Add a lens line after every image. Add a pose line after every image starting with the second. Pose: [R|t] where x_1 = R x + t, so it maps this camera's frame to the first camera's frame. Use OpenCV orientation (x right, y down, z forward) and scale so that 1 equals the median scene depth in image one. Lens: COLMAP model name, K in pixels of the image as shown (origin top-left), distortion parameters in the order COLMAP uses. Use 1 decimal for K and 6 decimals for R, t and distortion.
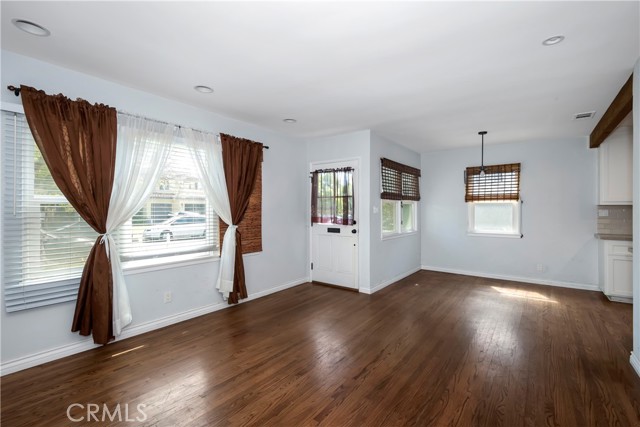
lens RADIAL K [[310.5, 0, 309.0], [0, 310.5, 205.6], [0, 0, 1]] dist [0.021216, -0.005393]
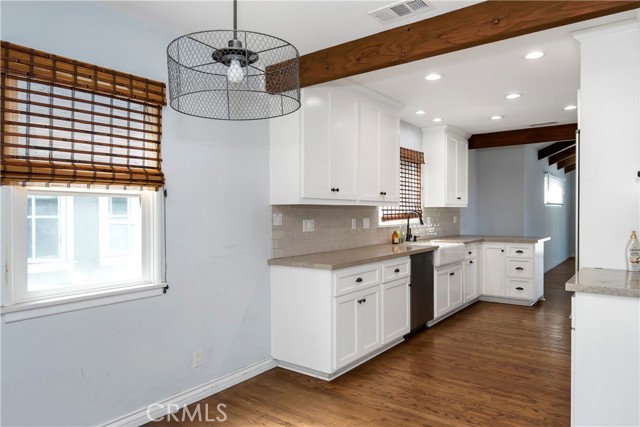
lens RADIAL K [[421.7, 0, 326.8], [0, 421.7, 217.9], [0, 0, 1]] dist [0.032368, -0.001072]
pose [[-0.013055, -0.013001, 0.999830, 0.206173], [-0.001850, 0.999914, 0.012978, 0.011206], [-0.999913, -0.001681, -0.013078, 0.902776]]
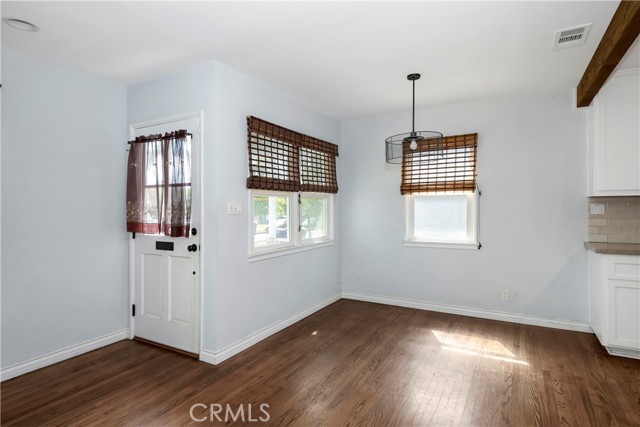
lens RADIAL K [[357.9, 0, 318.1], [0, 357.9, 207.7], [0, 0, 1]] dist [0.041671, -0.007671]
pose [[0.991649, -0.010896, 0.128506, 0.280185], [0.009385, 0.999880, 0.012360, 0.006201], [-0.128625, -0.011051, 0.991632, 0.337333]]
